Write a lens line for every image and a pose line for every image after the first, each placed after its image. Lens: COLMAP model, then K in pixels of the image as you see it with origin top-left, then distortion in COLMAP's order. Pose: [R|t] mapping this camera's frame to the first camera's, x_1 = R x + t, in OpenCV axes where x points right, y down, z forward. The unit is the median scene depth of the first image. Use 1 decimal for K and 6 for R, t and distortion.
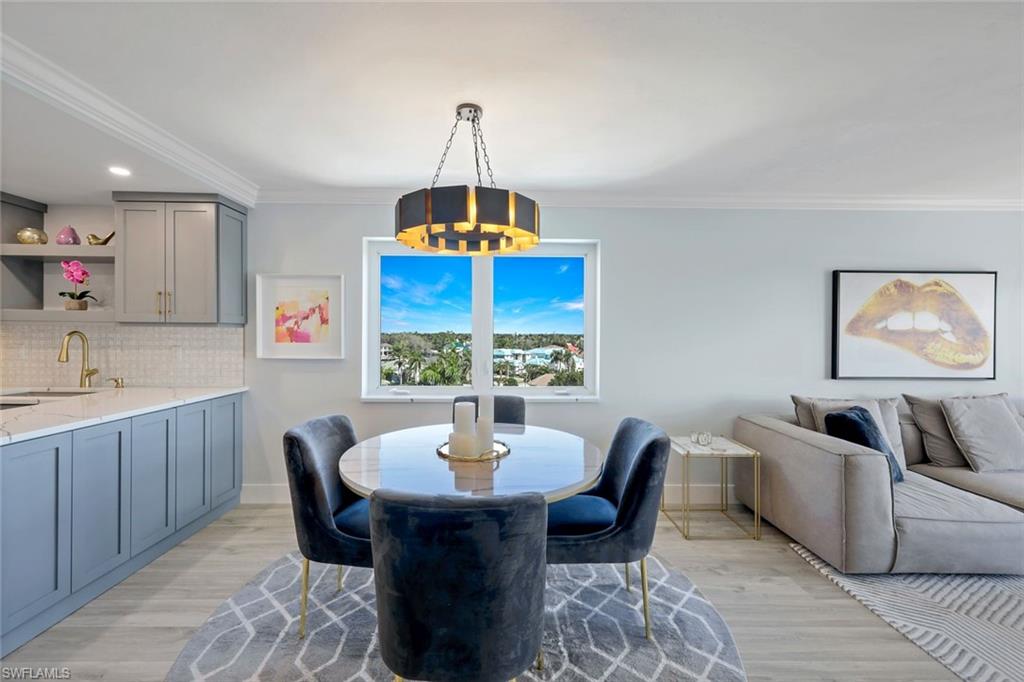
lens RADIAL K [[413.3, 0, 509.6], [0, 413.3, 336.5], [0, 0, 1]] dist [-0.000861, -0.000176]
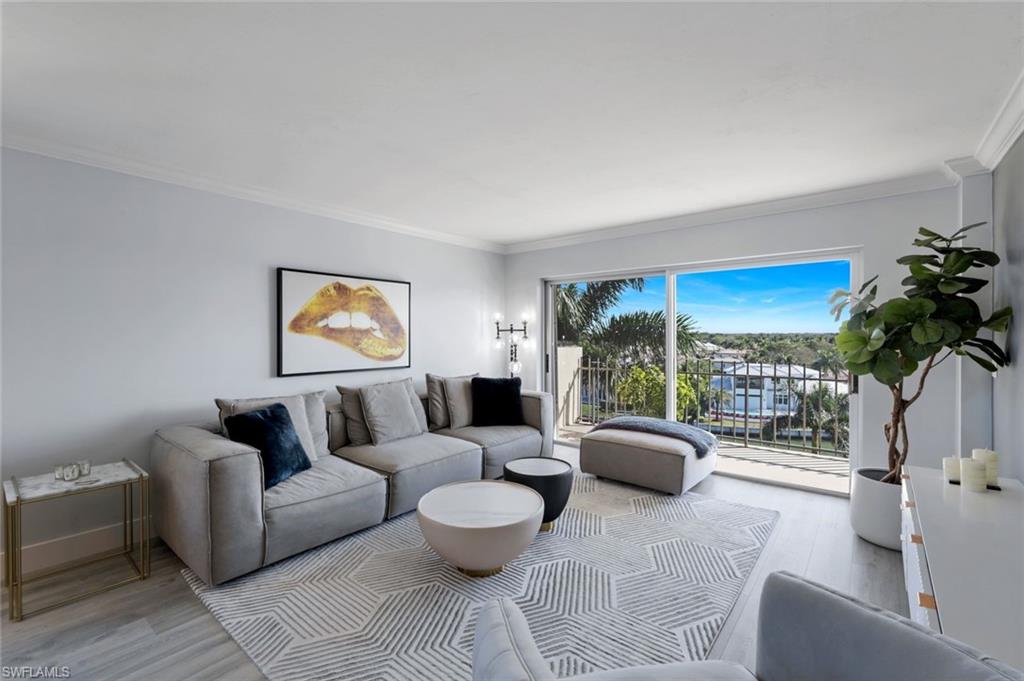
lens RADIAL K [[445.2, 0, 509.8], [0, 445.2, 334.9], [0, 0, 1]] dist [-0.000640, 0.000072]
pose [[0.640137, -0.008463, 0.768214, 0.323104], [0.007741, 0.999960, 0.004565, 0.000924], [-0.768222, 0.003024, 0.640176, -0.117525]]
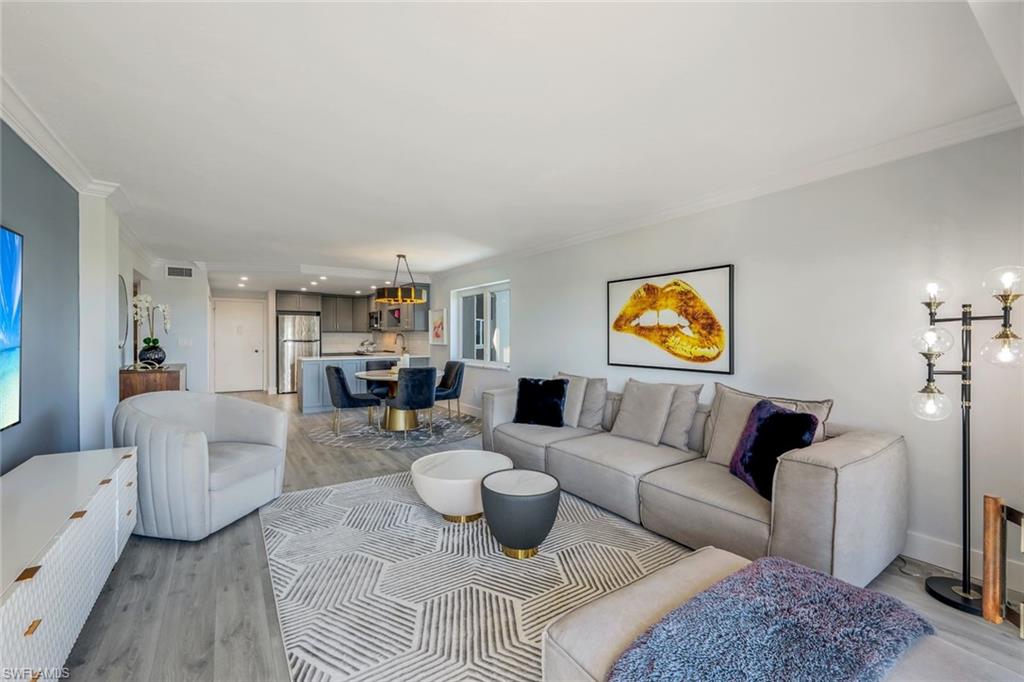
lens RADIAL K [[418.0, 0, 511.2], [0, 418.0, 338.0], [0, 0, 1]] dist [0.005581, -0.000157]
pose [[0.557298, -0.001998, -0.830310, 1.738316], [-0.002149, 0.999990, -0.003849, 0.024164], [0.830310, 0.003930, 0.557288, 0.004241]]
